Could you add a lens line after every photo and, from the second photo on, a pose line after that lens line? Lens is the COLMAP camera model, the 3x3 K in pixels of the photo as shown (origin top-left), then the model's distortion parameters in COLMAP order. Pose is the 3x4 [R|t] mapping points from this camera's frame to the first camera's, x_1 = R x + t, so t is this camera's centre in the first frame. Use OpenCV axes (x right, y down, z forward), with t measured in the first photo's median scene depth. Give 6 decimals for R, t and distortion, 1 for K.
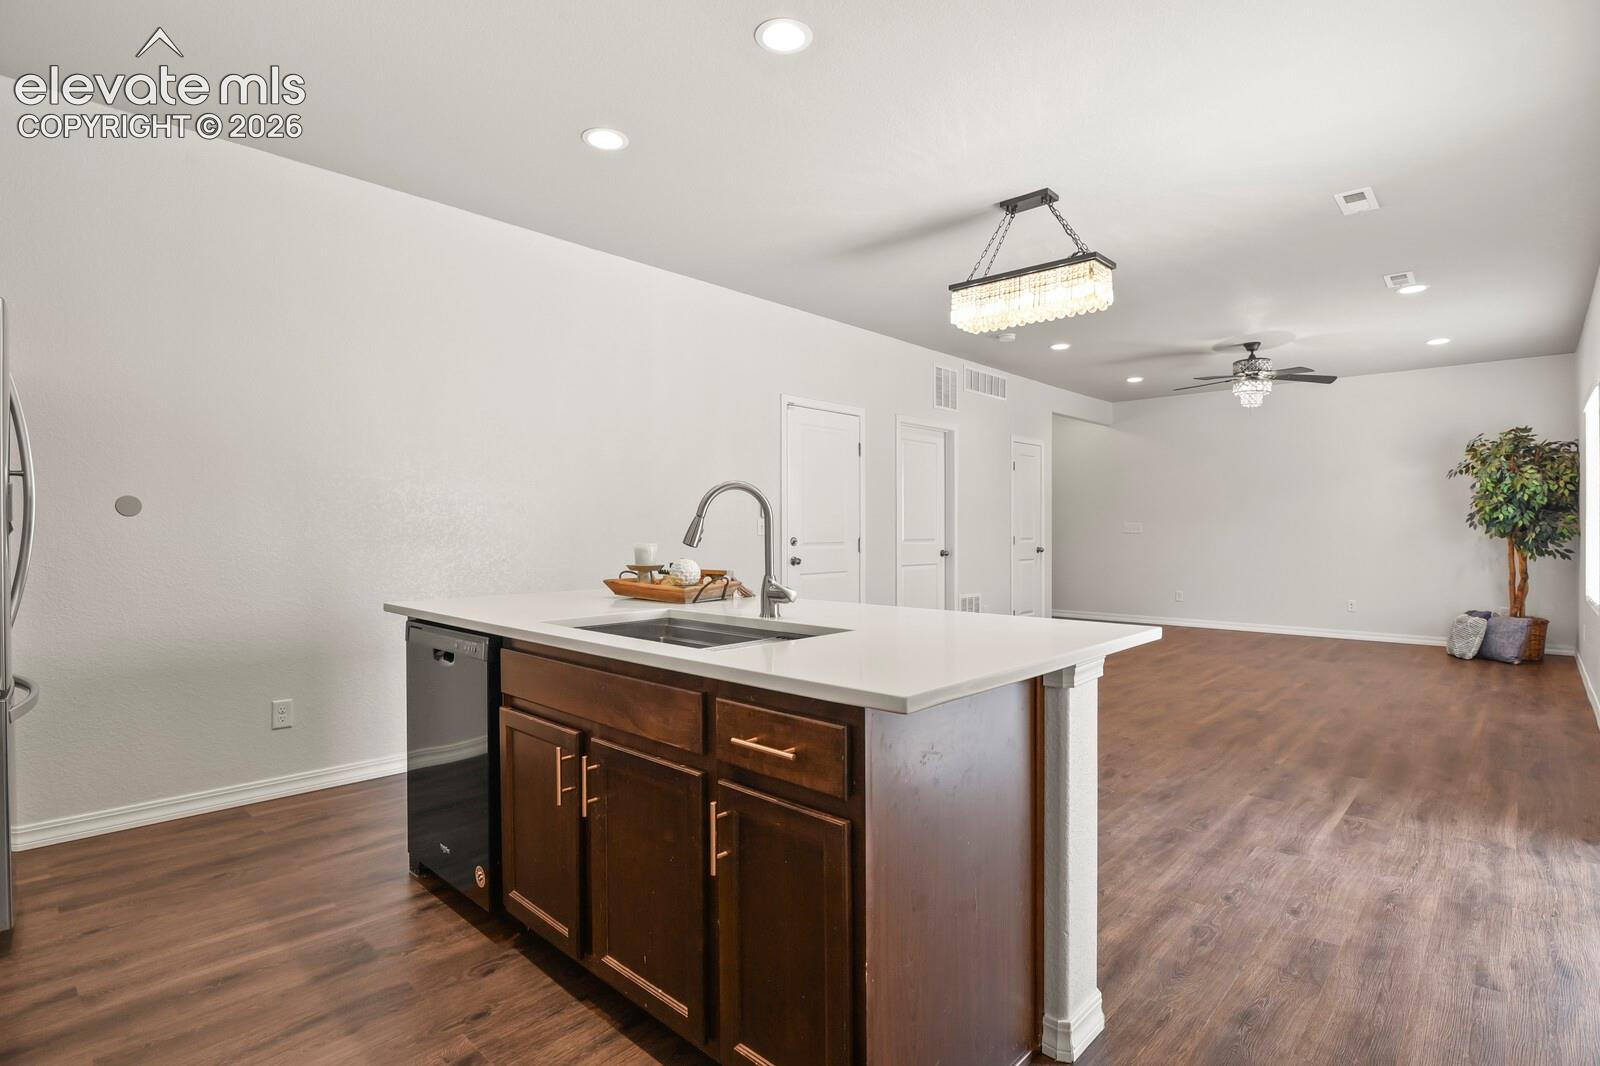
lens RADIAL K [[776.9, 0, 825.7], [0, 776.9, 529.8], [0, 0, 1]] dist [-0.007549, -0.005392]
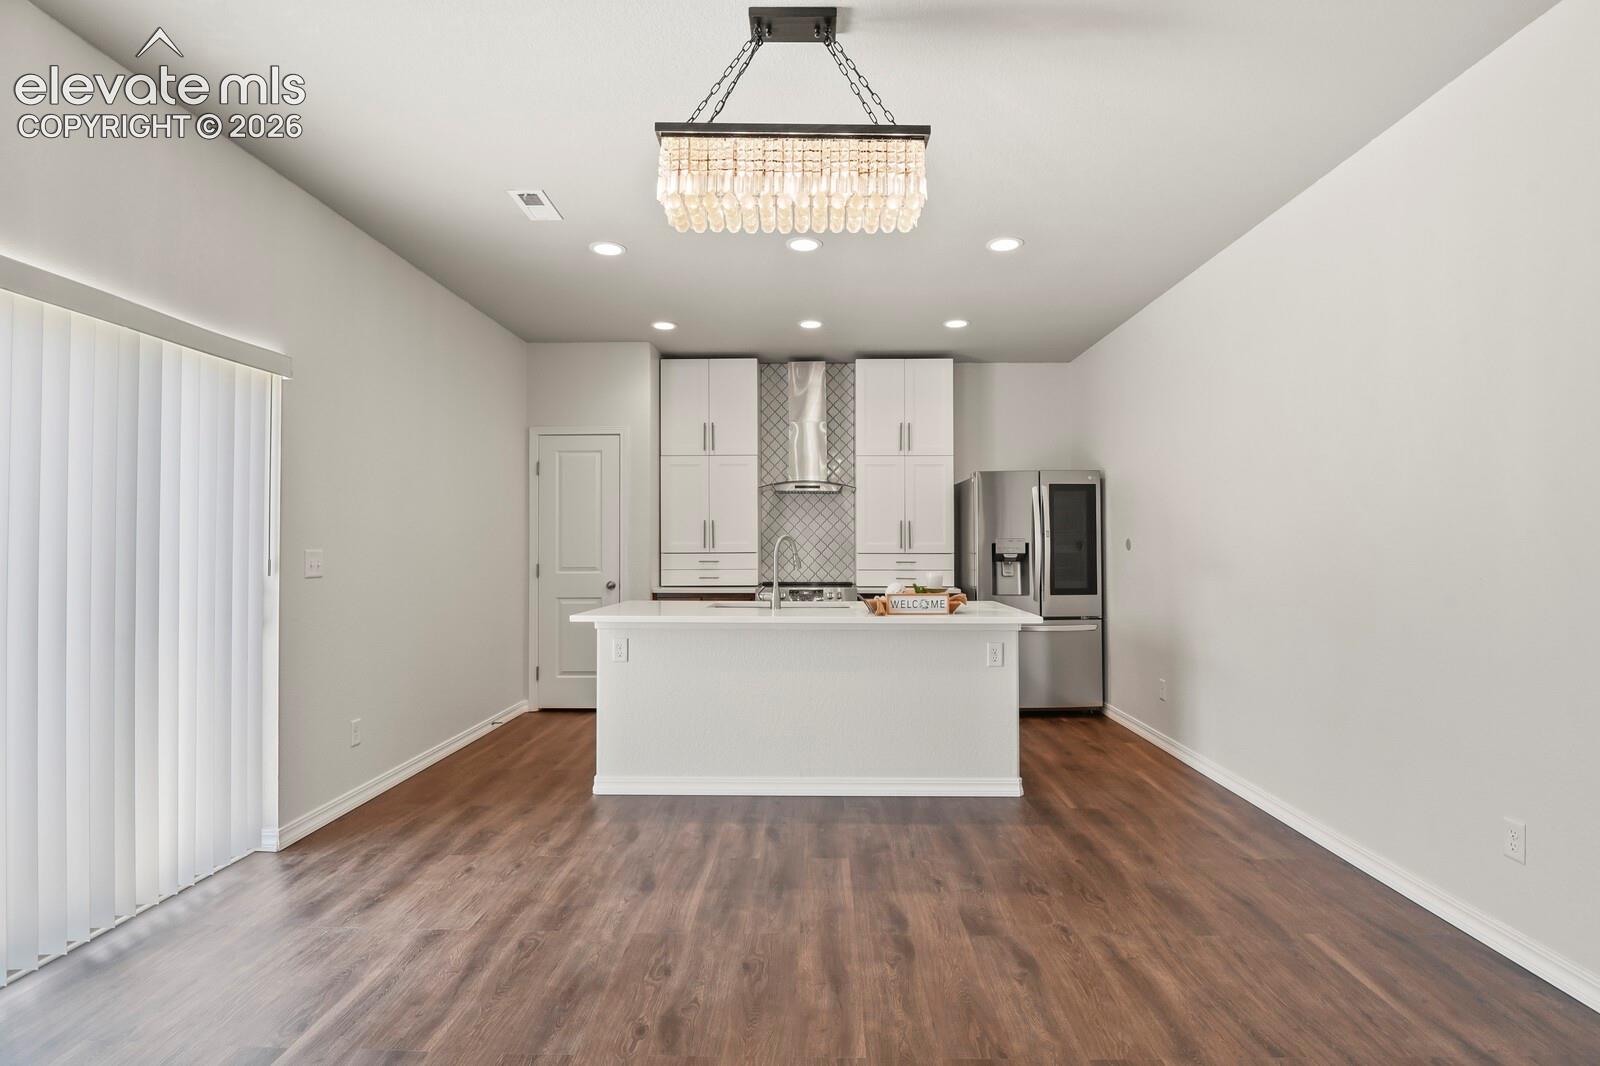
lens RADIAL K [[776.9, 0, 816.6], [0, 776.9, 529.3], [0, 0, 1]] dist [-0.007549, -0.005392]
pose [[-0.745575, -0.011634, -0.666320, 0.357623], [0.002293, 0.999797, -0.020022, -0.013384], [0.666417, -0.016456, -0.745397, 0.807813]]
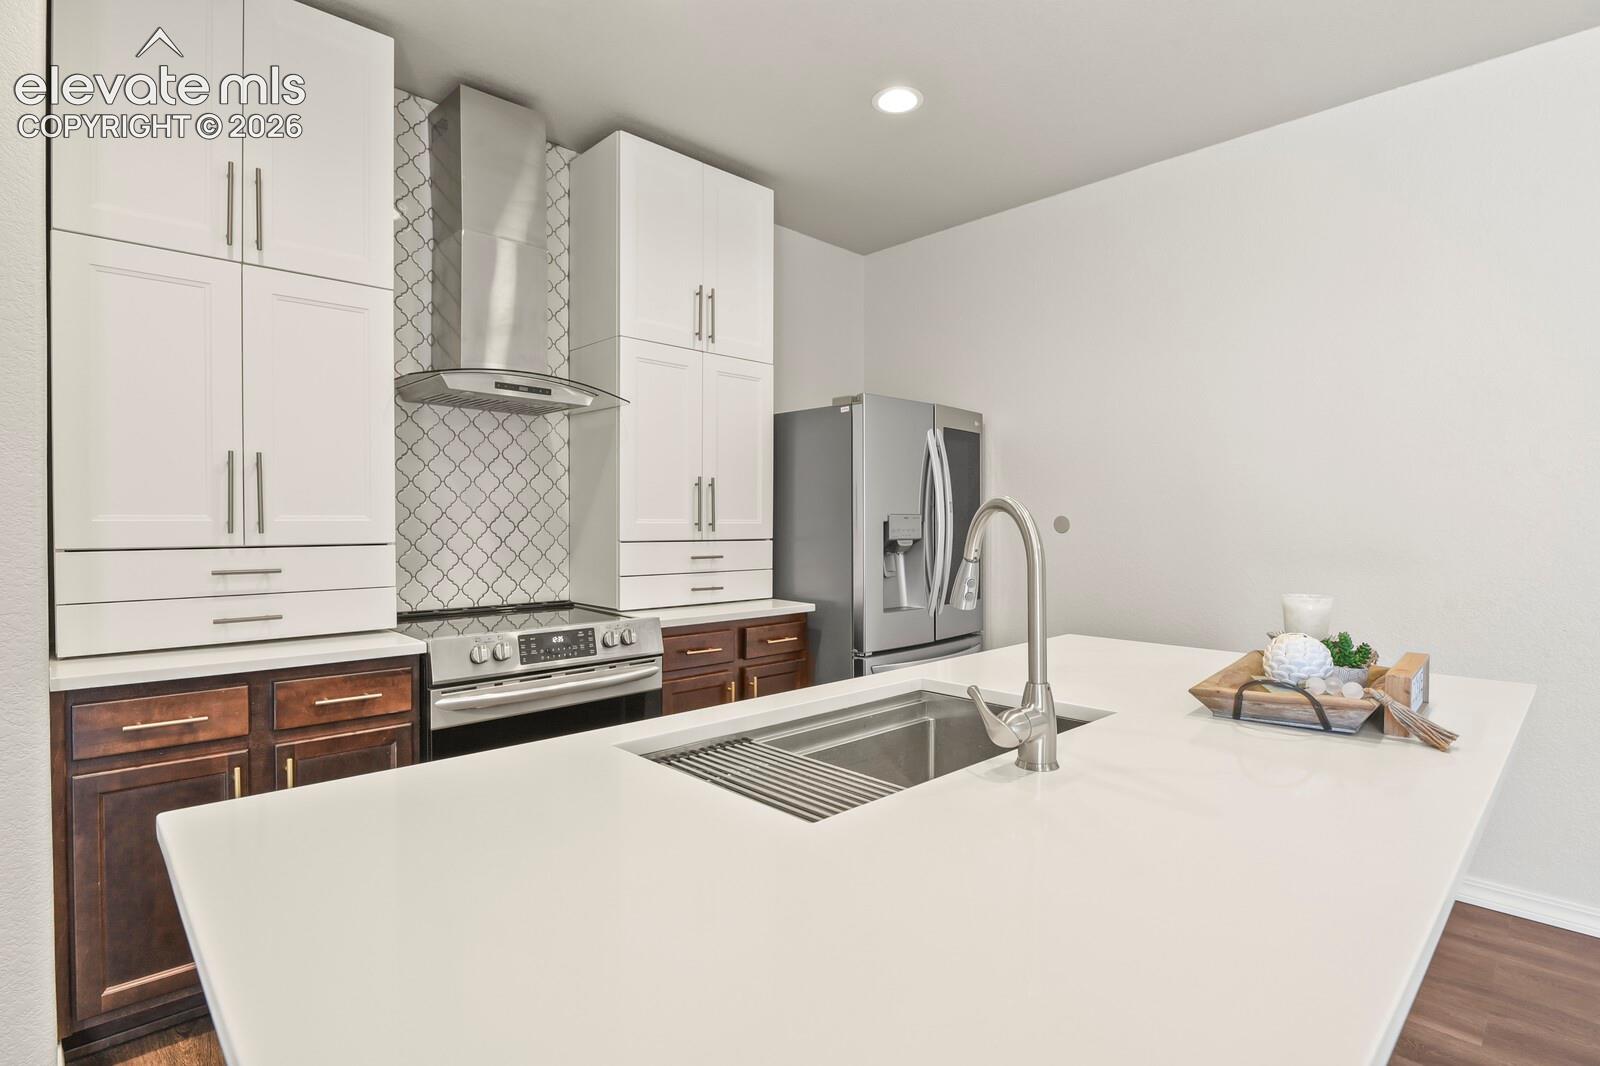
lens RADIAL K [[776.9, 0, 807.3], [0, 776.9, 531.2], [0, 0, 1]] dist [-0.007549, -0.005392]
pose [[-0.063875, 0.014341, -0.997855, 0.140868], [-0.001703, 0.999894, 0.014479, -0.015573], [0.997956, 0.002625, -0.063844, 0.289239]]
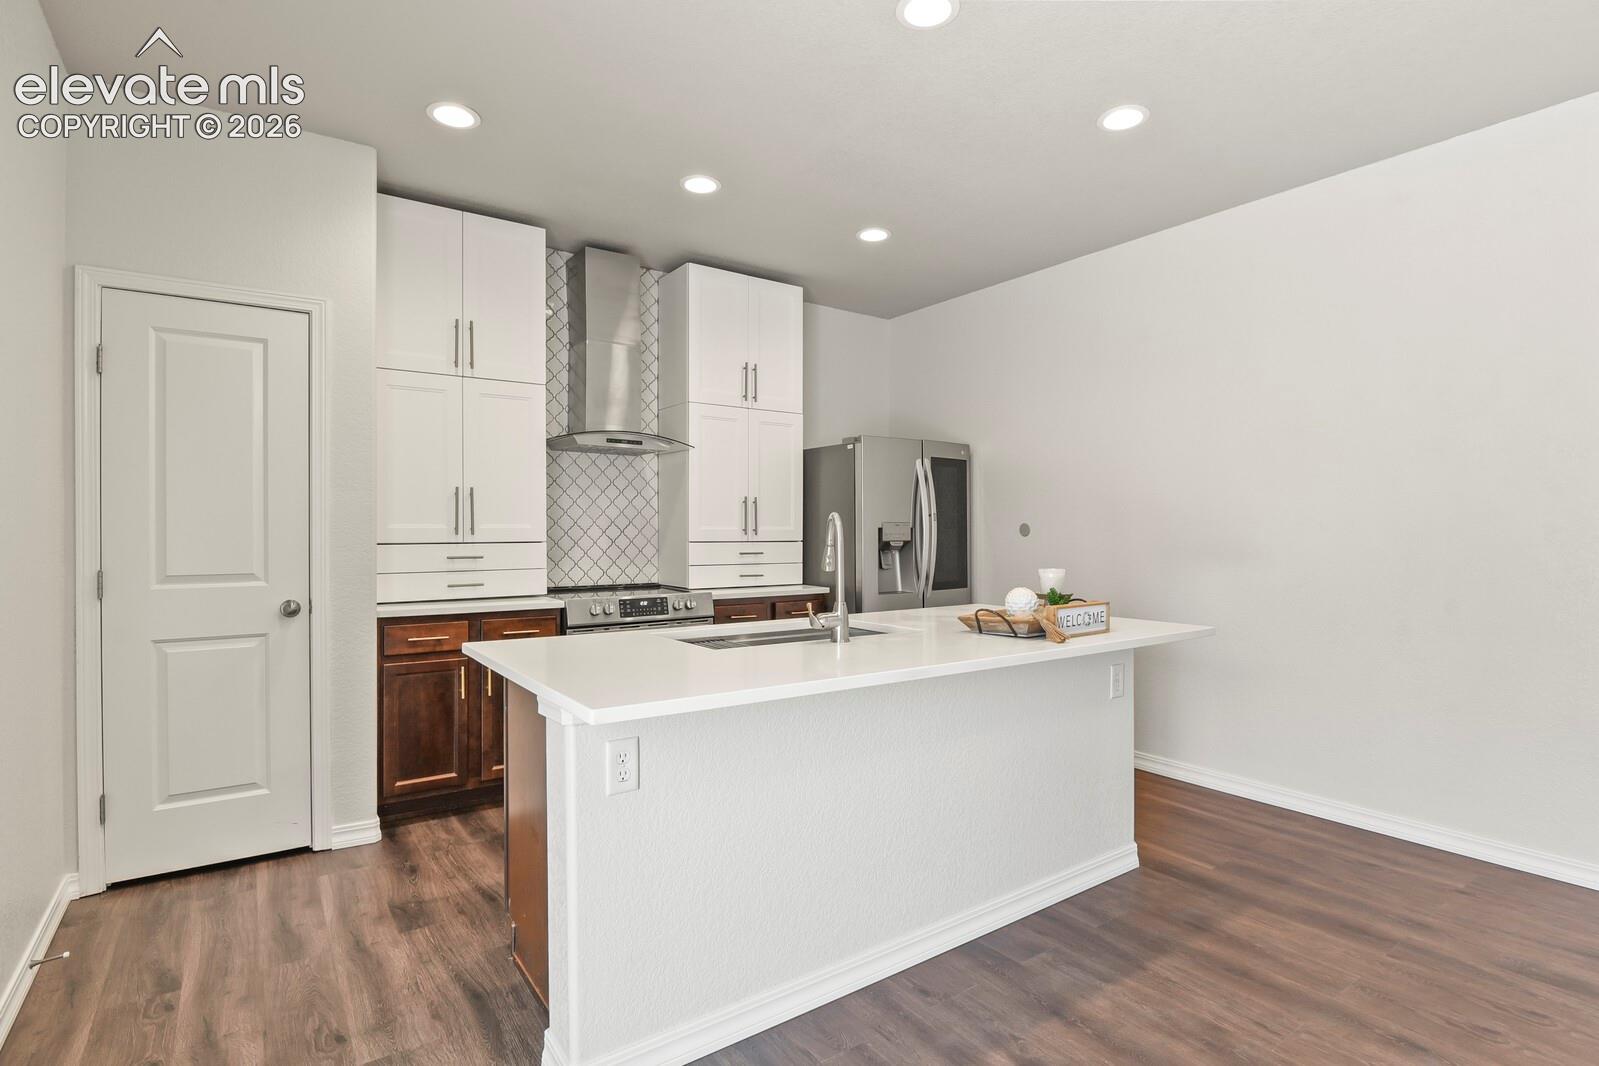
lens RADIAL K [[776.4, 0, 810.9], [0, 776.4, 533.5], [0, 0, 1]] dist [-0.007549, -0.005392]
pose [[-0.212291, 0.004937, -0.977194, 0.316736], [0.000572, 0.999988, 0.004928, -0.013178], [0.977206, 0.000487, -0.212291, 0.390639]]
